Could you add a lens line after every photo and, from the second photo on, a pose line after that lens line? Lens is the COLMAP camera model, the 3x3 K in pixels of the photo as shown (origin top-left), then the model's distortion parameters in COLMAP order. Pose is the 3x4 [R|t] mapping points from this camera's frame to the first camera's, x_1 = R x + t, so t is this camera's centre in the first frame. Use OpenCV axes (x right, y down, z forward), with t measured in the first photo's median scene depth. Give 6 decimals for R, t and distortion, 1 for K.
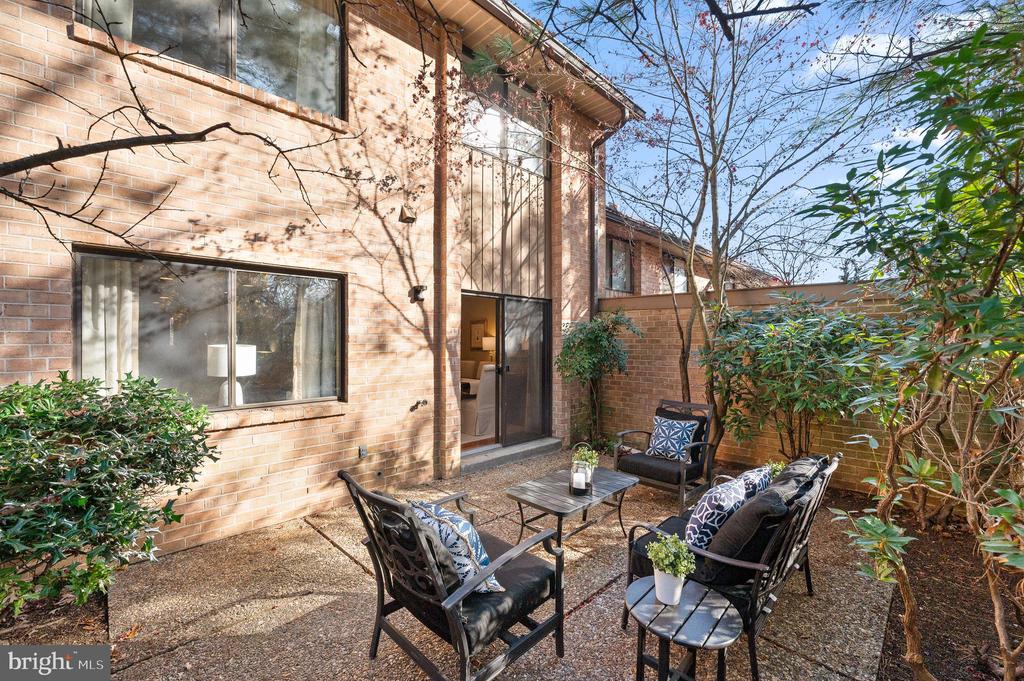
lens RADIAL K [[416.8, 0, 513.5], [0, 416.8, 340.0], [0, 0, 1]] dist [0.000486, 0.000093]
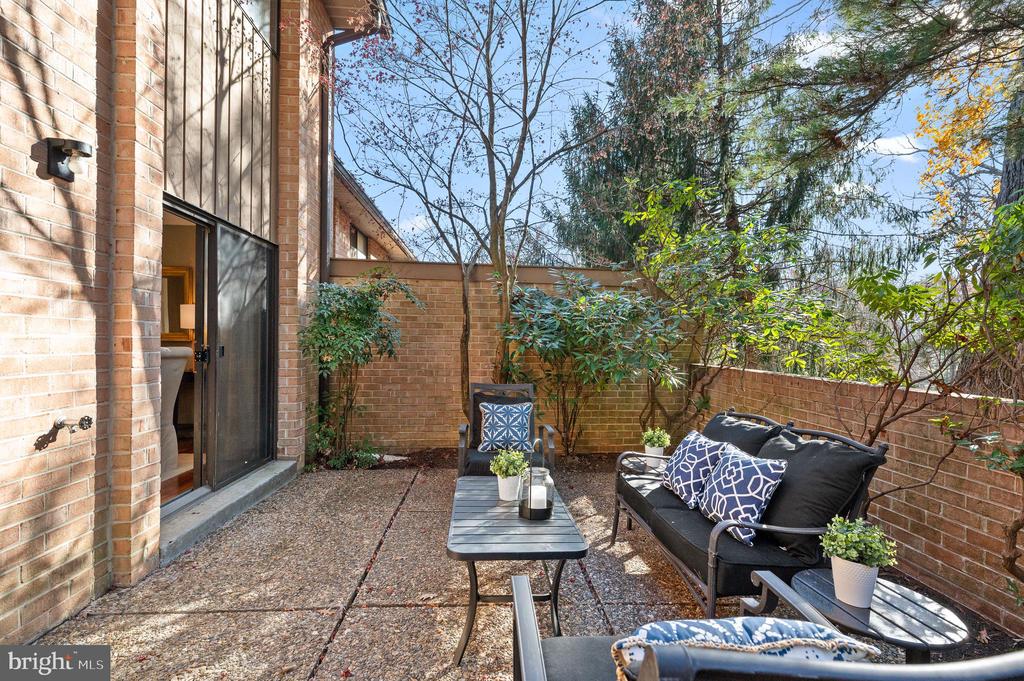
lens RADIAL K [[450.8, 0, 514.6], [0, 450.8, 345.3], [0, 0, 1]] dist [-0.009310, 0.001317]
pose [[0.651578, 0.002112, 0.758579, -0.258872], [-0.015316, 0.999829, 0.010372, 0.057053], [-0.758427, -0.018376, 0.651499, 0.358960]]
